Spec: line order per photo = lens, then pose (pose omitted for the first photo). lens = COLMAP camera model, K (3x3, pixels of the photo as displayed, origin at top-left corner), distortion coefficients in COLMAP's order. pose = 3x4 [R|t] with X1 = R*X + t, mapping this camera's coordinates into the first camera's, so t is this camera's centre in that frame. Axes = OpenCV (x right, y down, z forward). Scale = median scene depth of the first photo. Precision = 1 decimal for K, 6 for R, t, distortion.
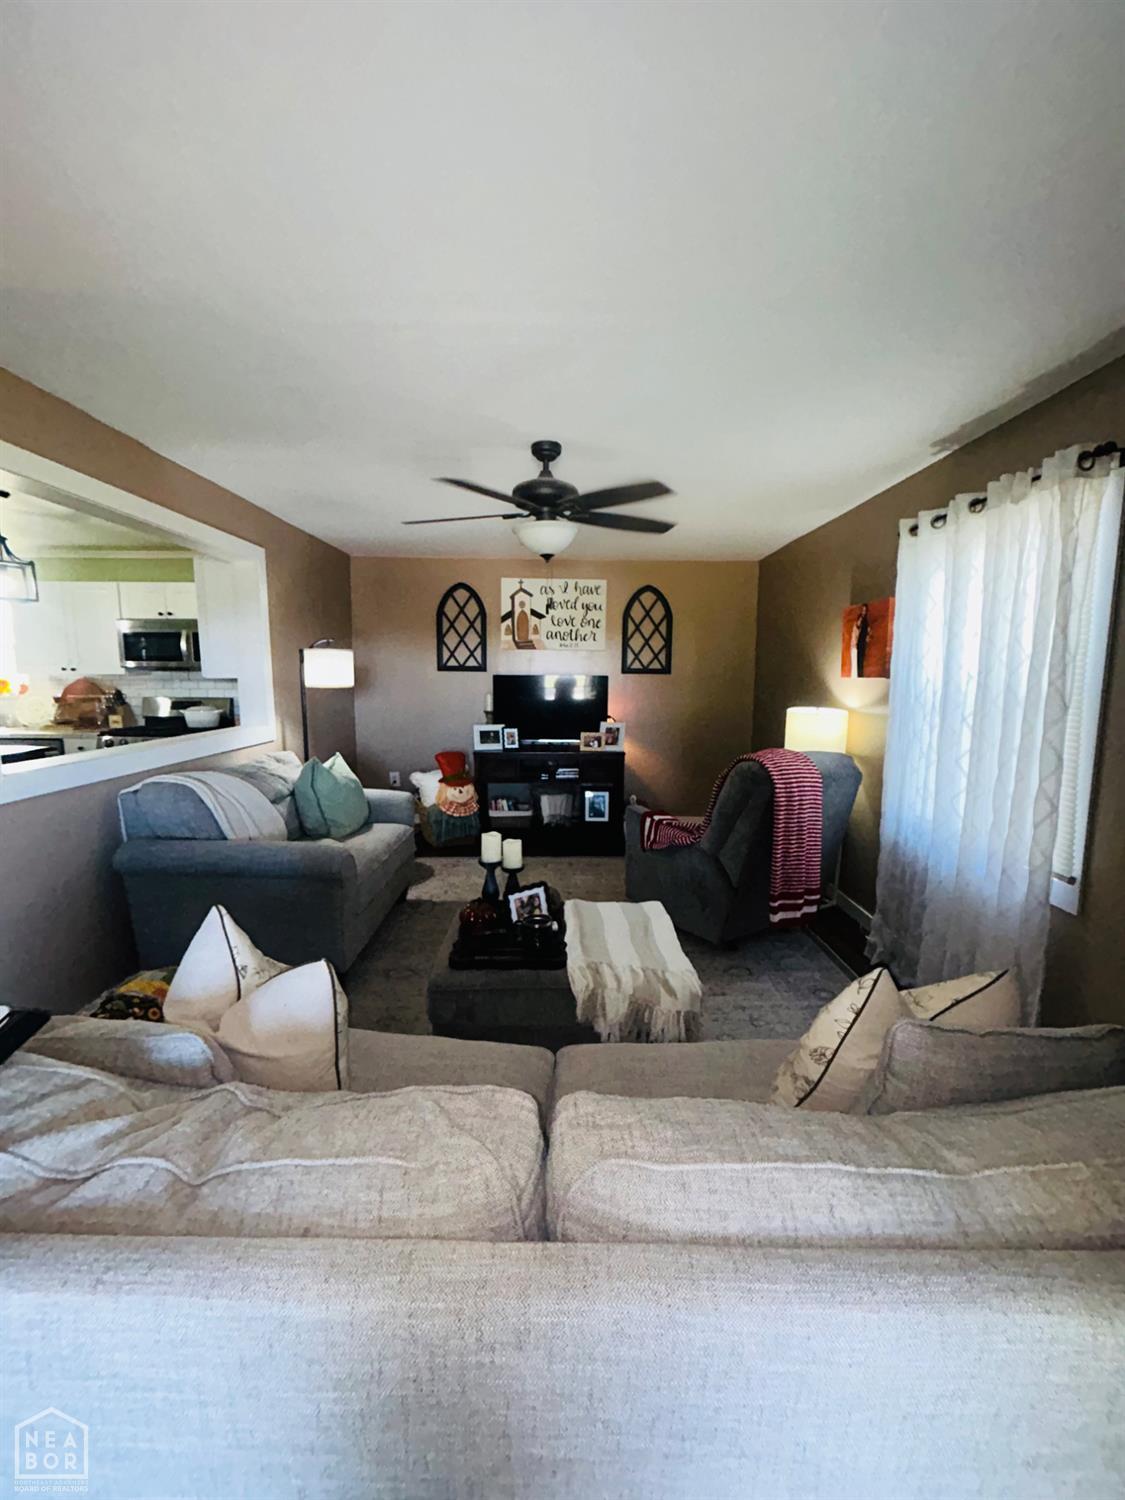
lens RADIAL K [[610.5, 0, 566.5], [0, 610.5, 742.5], [0, 0, 1]] dist [0.000240, 0.000232]
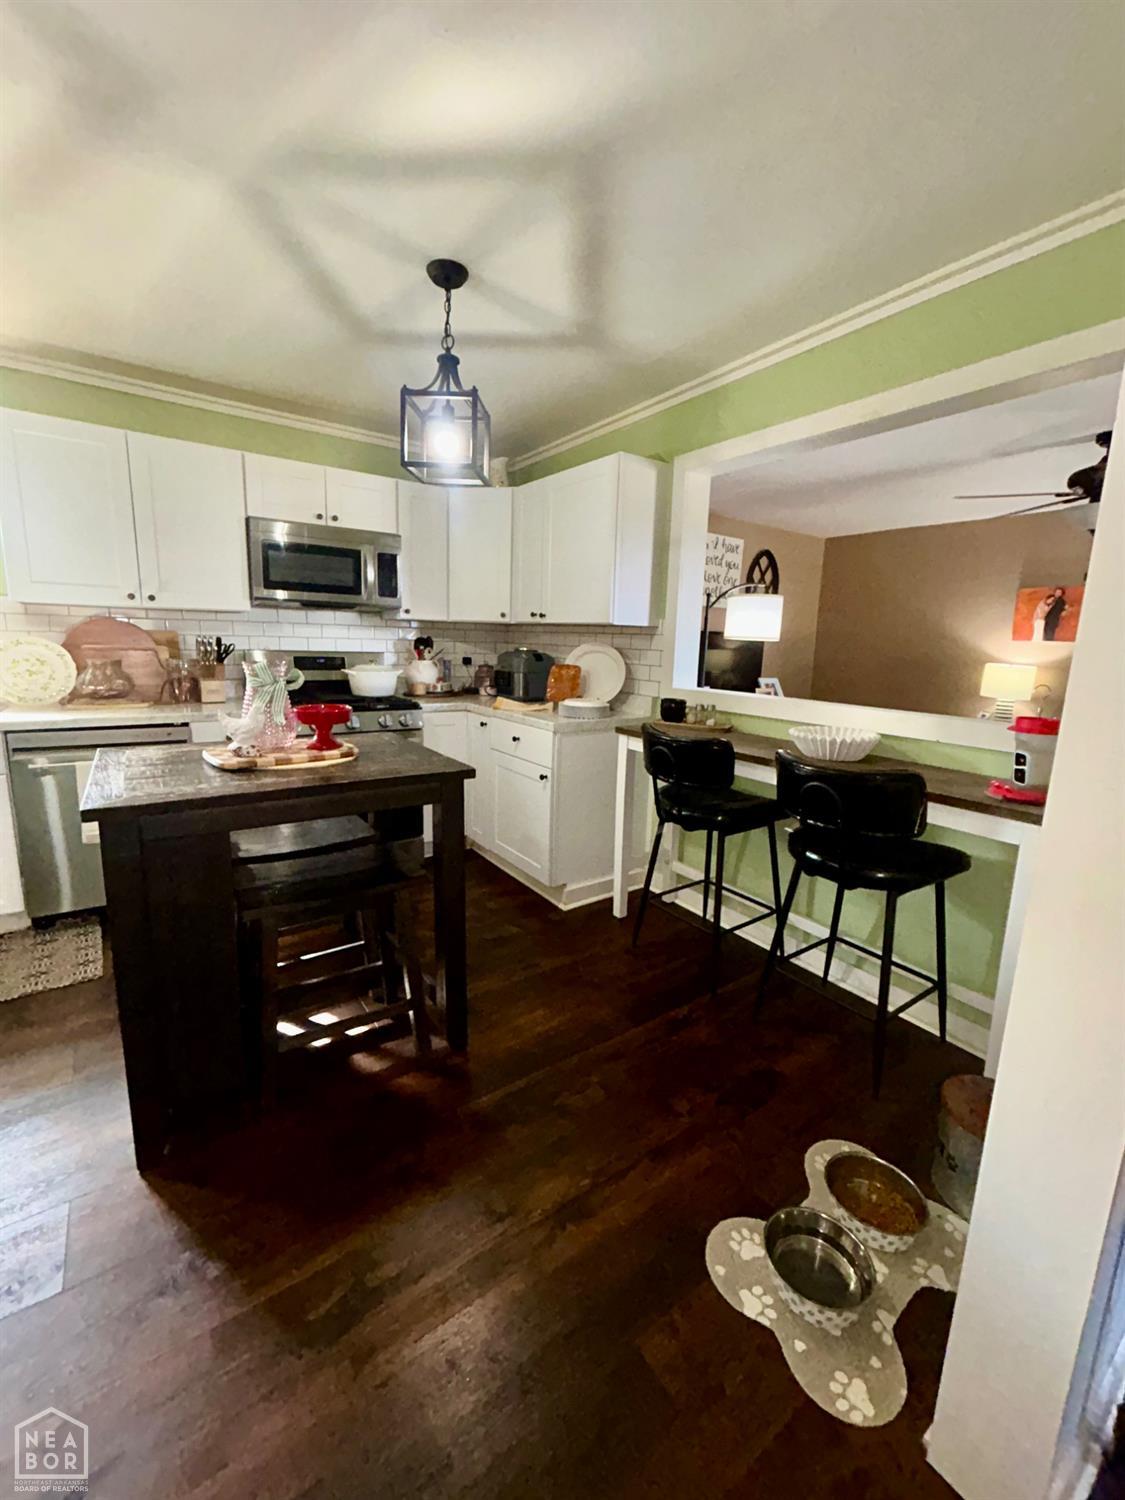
lens RADIAL K [[610.5, 0, 565.1], [0, 610.5, 748.9], [0, 0, 1]] dist [0.000240, 0.000232]
pose [[0.819623, -0.080323, 0.567244, -0.799969], [0.038033, 0.995567, 0.086020, -0.015818], [-0.571639, -0.048930, 0.819045, 0.313431]]
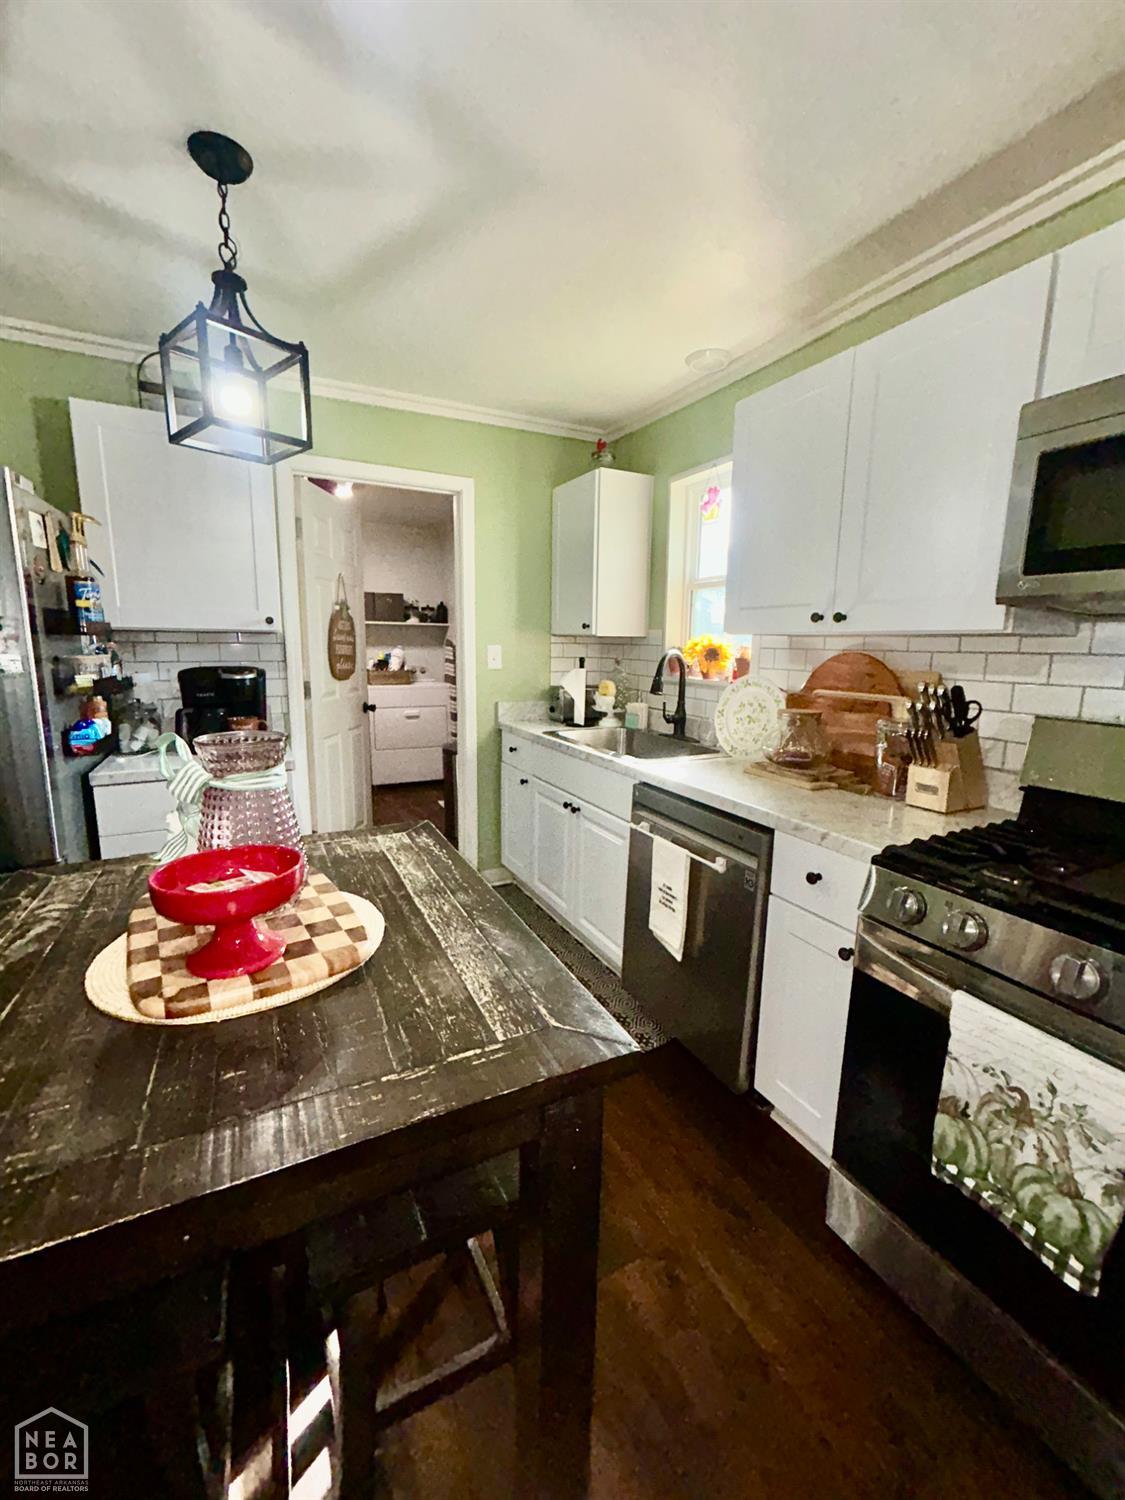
lens RADIAL K [[610.5, 0, 564.0], [0, 610.5, 748.1], [0, 0, 1]] dist [0.000240, 0.000232]
pose [[0.456530, 0.157385, -0.875677, -0.554601], [-0.121176, 0.986057, 0.114049, -0.066498], [0.881417, 0.054045, 0.469236, 0.691748]]
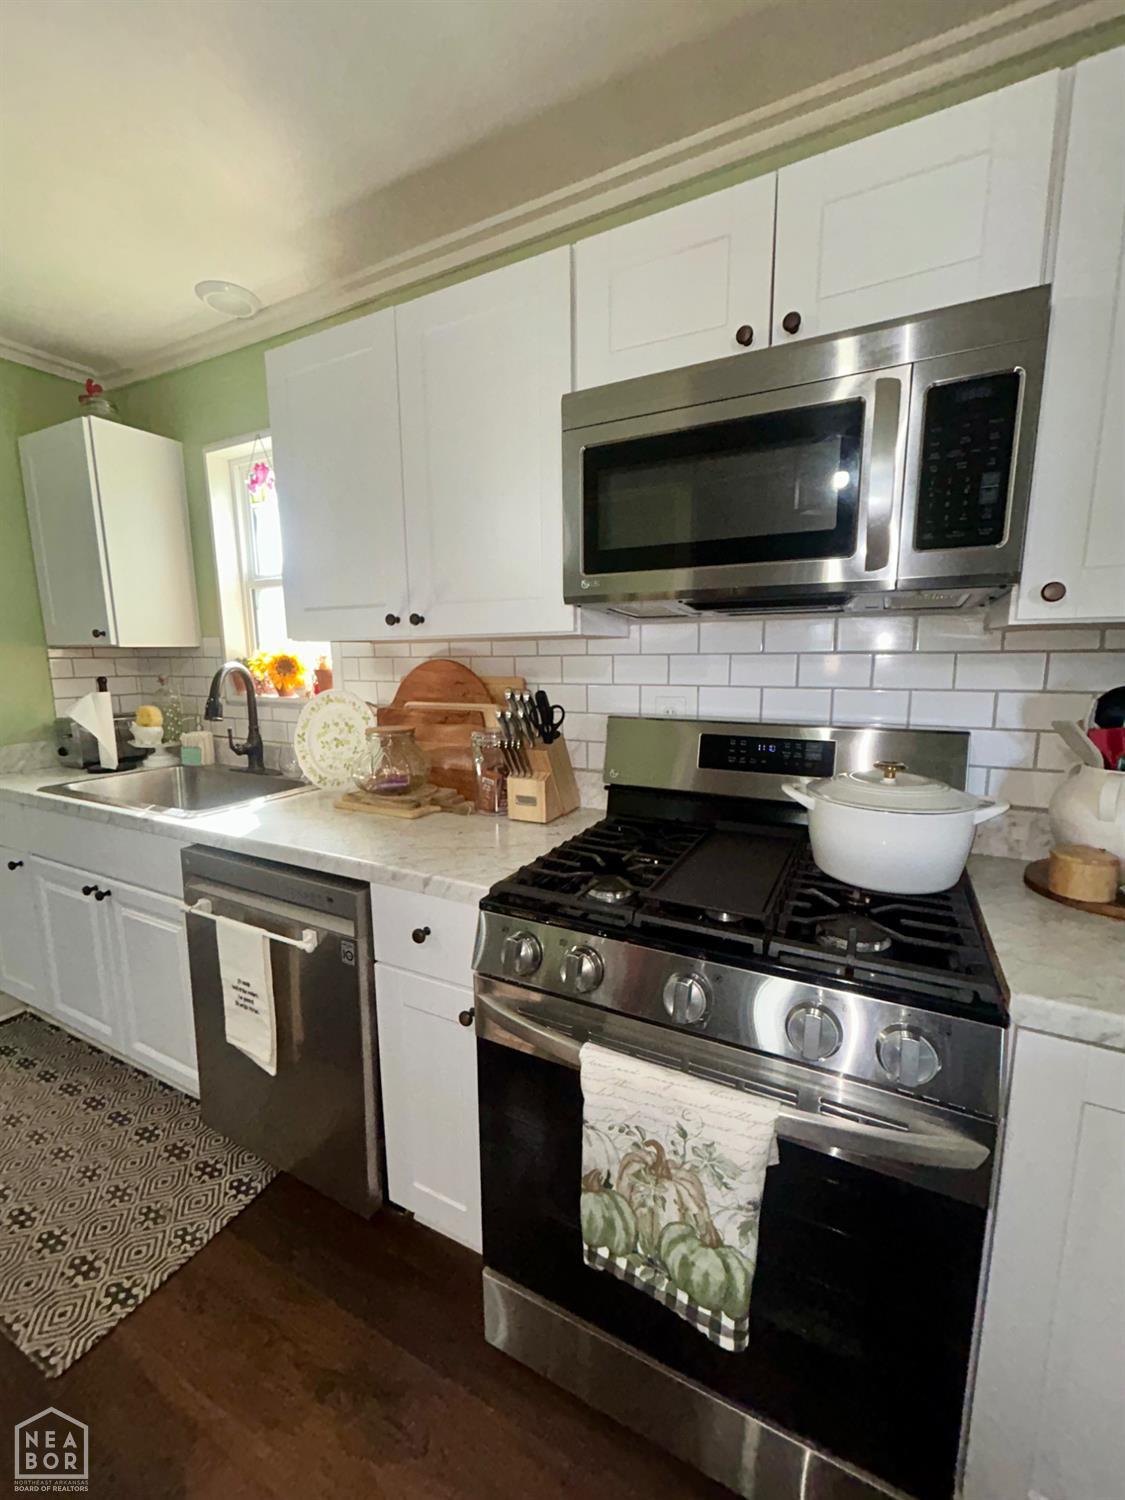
lens RADIAL K [[610.5, 0, 561.6], [0, 610.5, 750.9], [0, 0, 1]] dist [0.000240, 0.000232]
pose [[0.883127, 0.064066, -0.464739, -0.589200], [-0.045299, 0.997648, 0.051449, -0.072650], [0.466942, -0.024384, 0.883952, 0.750285]]
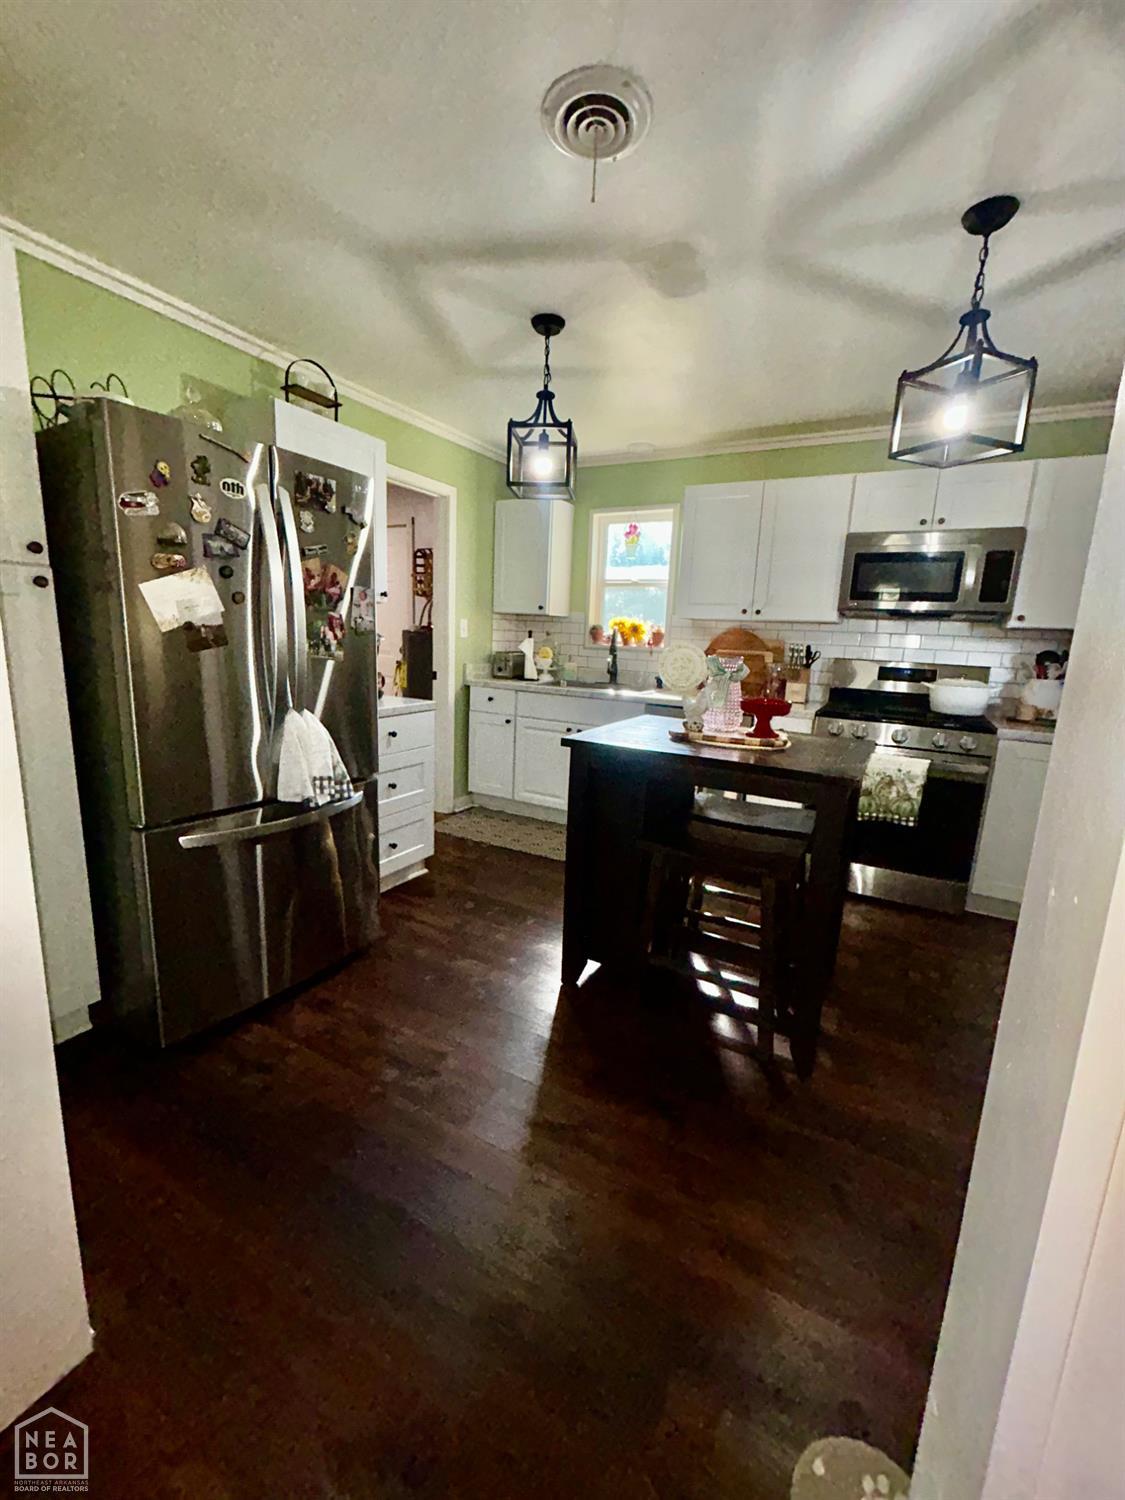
lens RADIAL K [[610.5, 0, 562.5], [0, 610.5, 747.0], [0, 0, 1]] dist [0.000240, 0.000232]
pose [[0.871791, 0.124955, -0.473674, -0.635247], [-0.098883, 0.991905, 0.079671, -0.001974], [0.479795, -0.022618, 0.877089, 0.280016]]
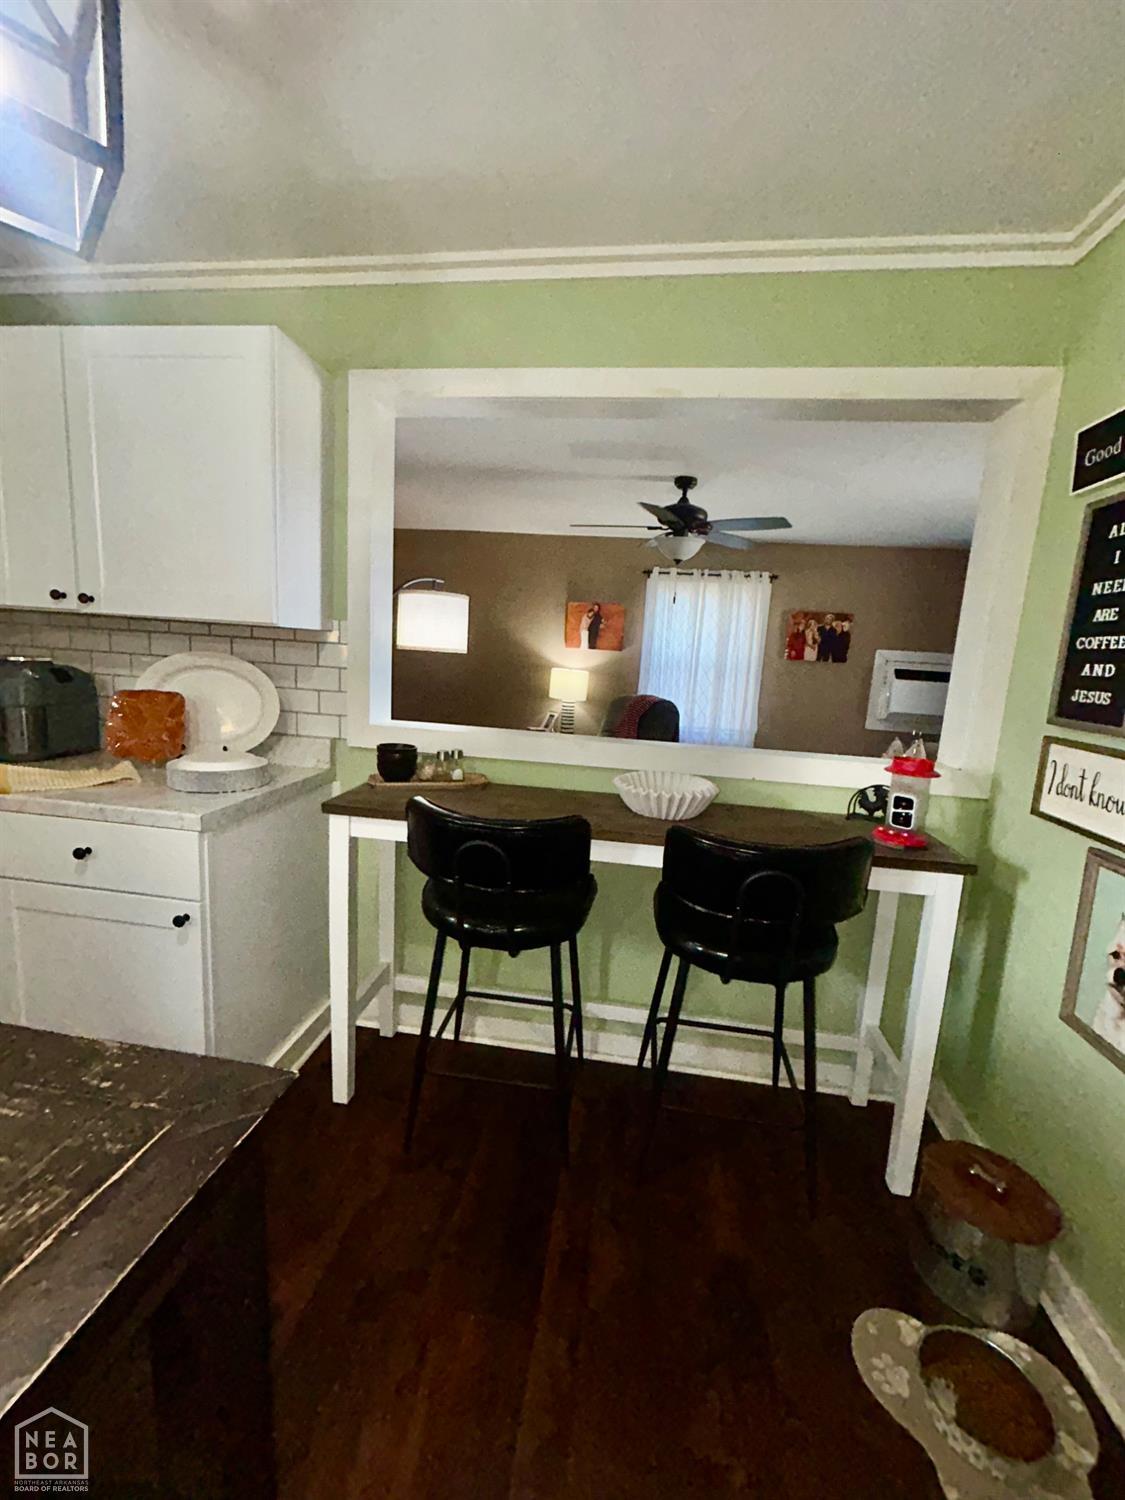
lens RADIAL K [[610.5, 0, 563.9], [0, 610.5, 746.9], [0, 0, 1]] dist [0.000240, 0.000232]
pose [[0.139095, -0.146394, 0.979398, -0.746667], [0.055207, 0.988621, 0.139932, -0.053008], [-0.988739, 0.034606, 0.145595, 0.554251]]
